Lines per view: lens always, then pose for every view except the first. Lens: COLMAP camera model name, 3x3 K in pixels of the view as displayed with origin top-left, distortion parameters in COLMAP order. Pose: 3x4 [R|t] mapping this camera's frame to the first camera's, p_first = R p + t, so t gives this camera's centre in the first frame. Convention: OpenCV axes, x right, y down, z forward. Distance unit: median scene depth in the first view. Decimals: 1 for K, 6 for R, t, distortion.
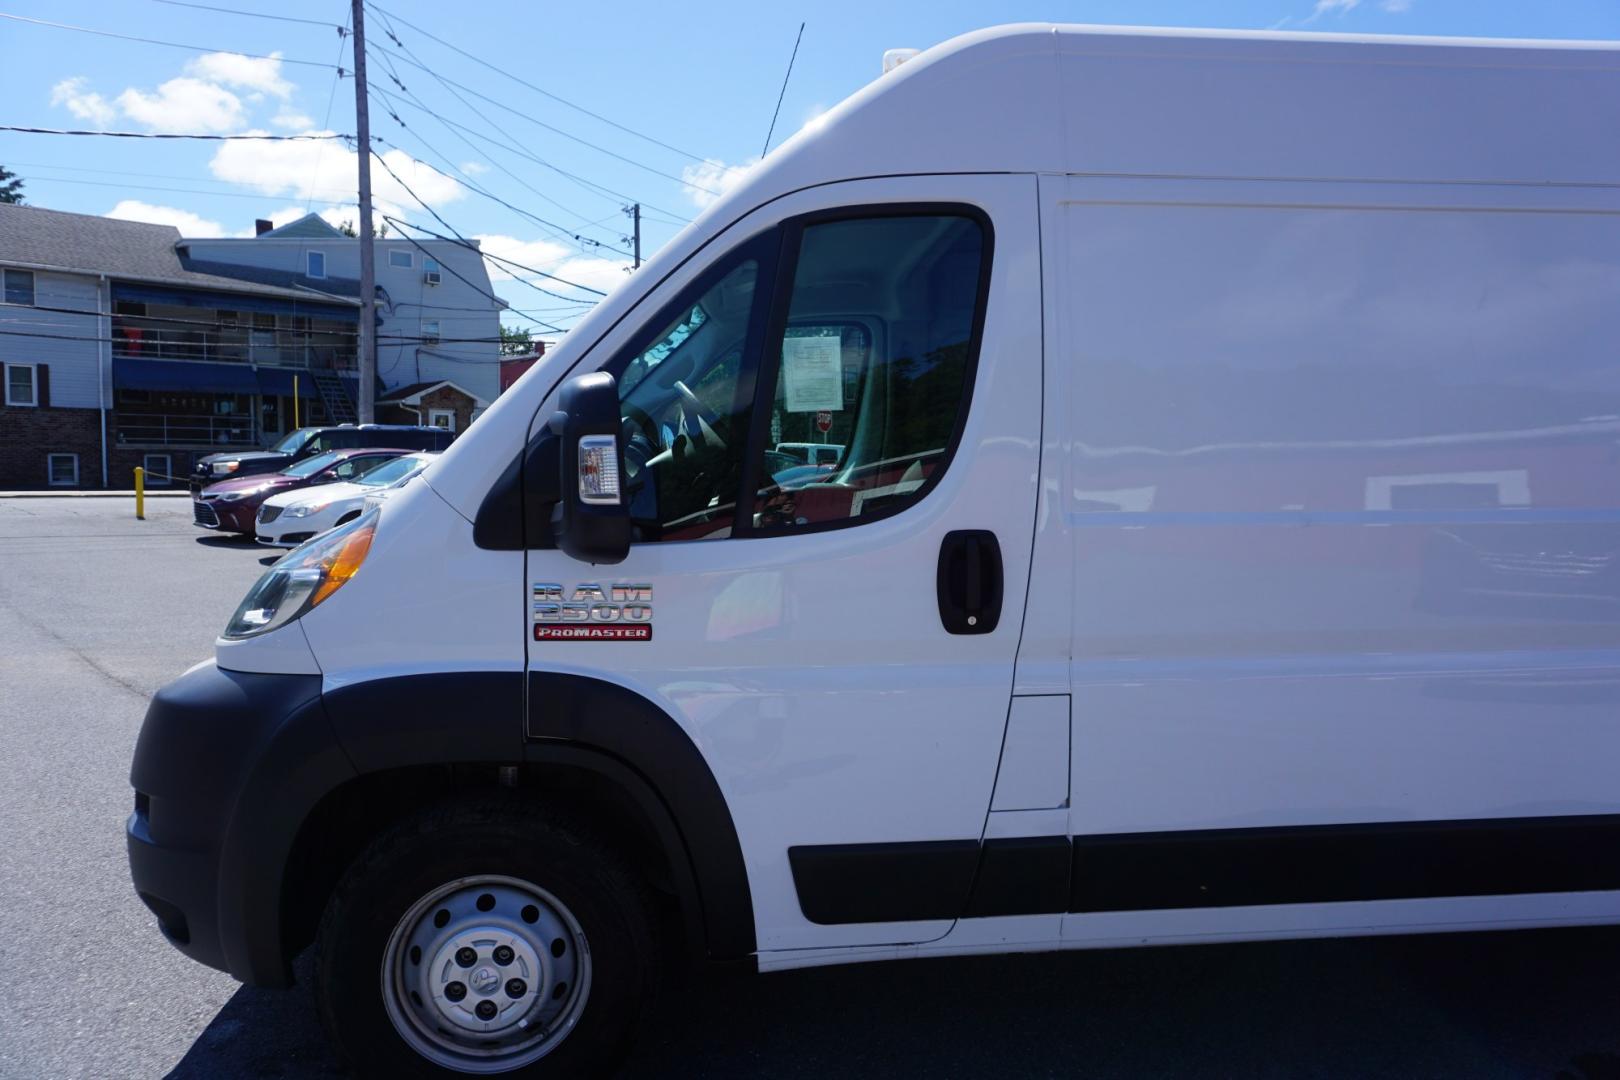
lens RADIAL K [[1087.7, 0, 806.0], [0, 1087.7, 538.3], [0, 0, 1]] dist [-0.044528, 0.035887]
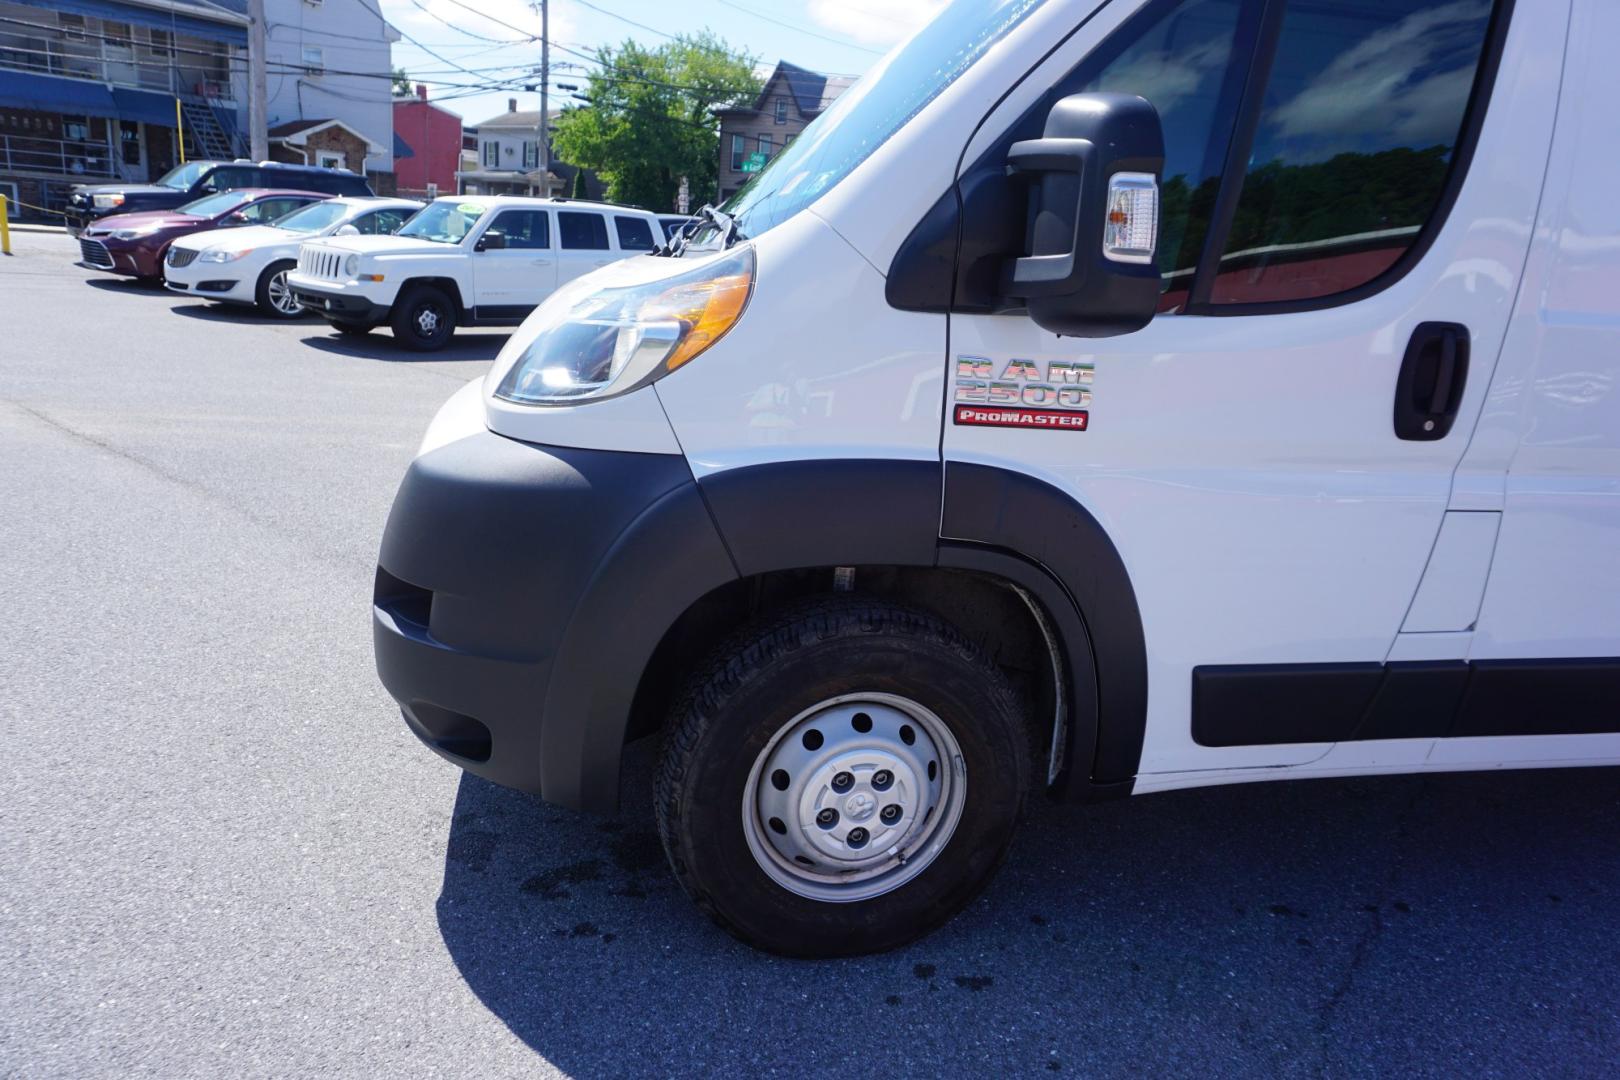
lens RADIAL K [[1085.2, 0, 804.1], [0, 1085.2, 535.2], [0, 0, 1]] dist [-0.045480, 0.033577]
pose [[0.993004, 0.034486, 0.112932, -0.440148], [-0.055872, 0.979788, 0.192080, 0.023284], [-0.104025, -0.197046, 0.974860, 0.178158]]
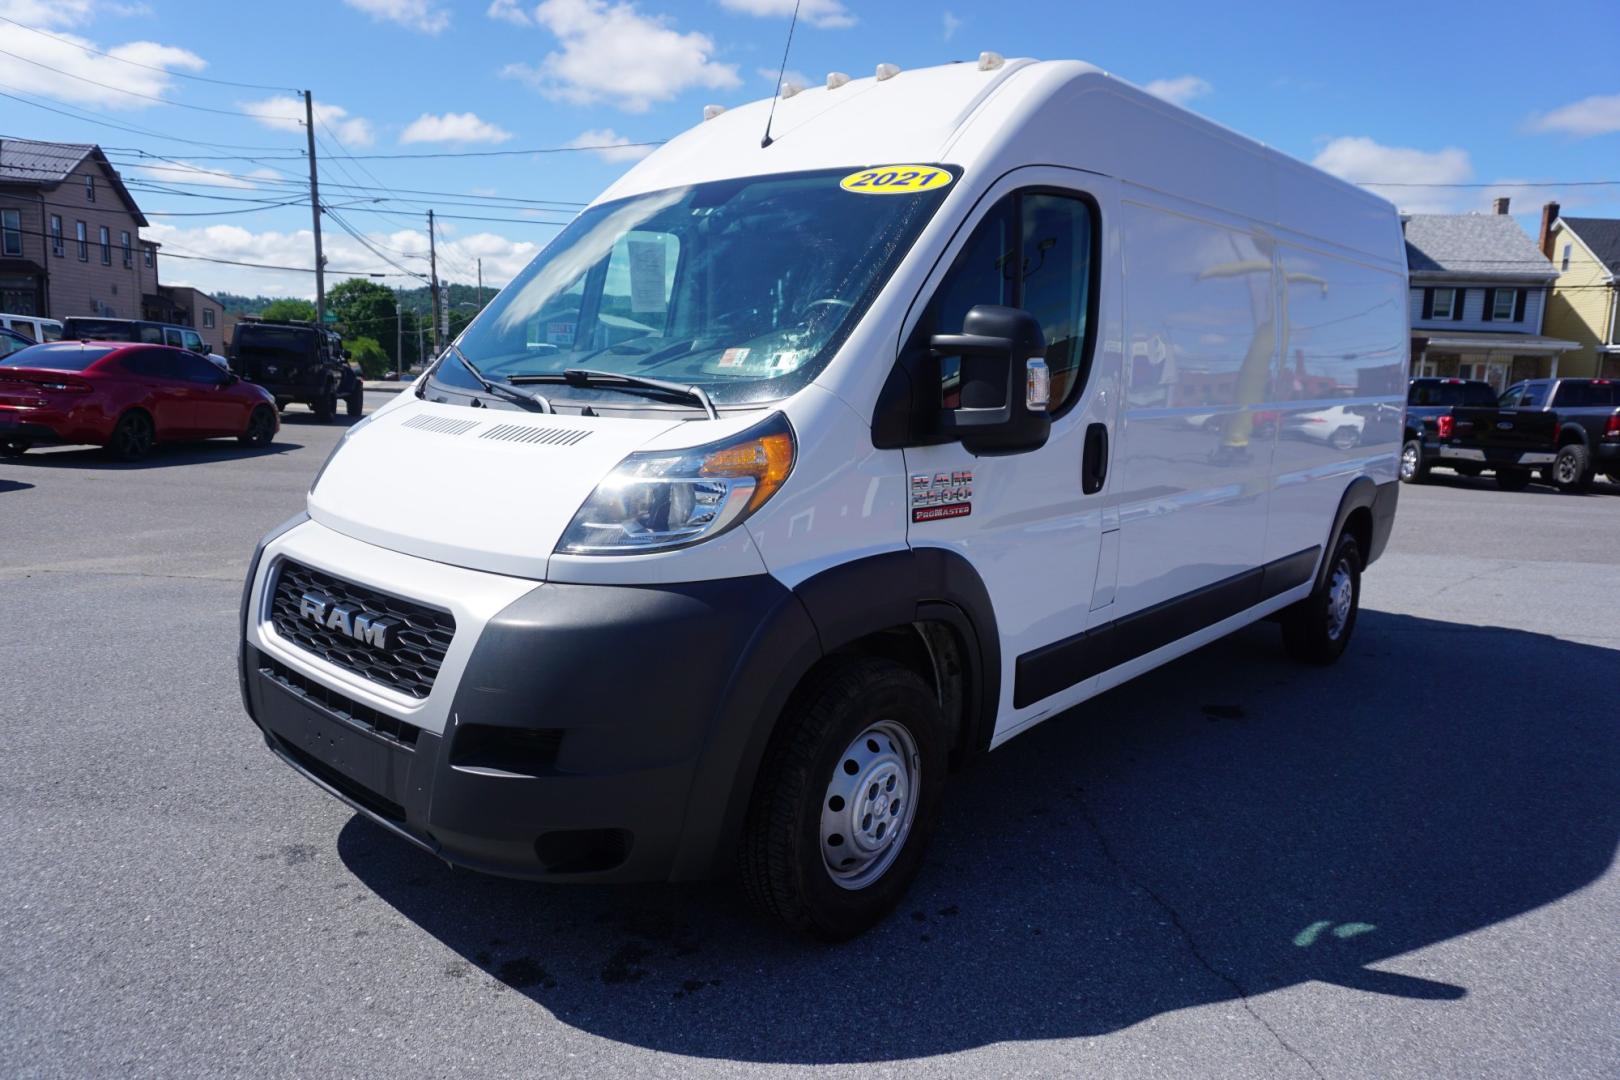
lens RADIAL K [[1087.7, 0, 806.0], [0, 1087.7, 538.3], [0, 0, 1]] dist [-0.044528, 0.035887]
pose [[0.724154, -0.096258, 0.682888, -1.132534], [0.022637, 0.992995, 0.115965, -0.031561], [-0.689267, -0.068518, 0.721260, 0.195359]]
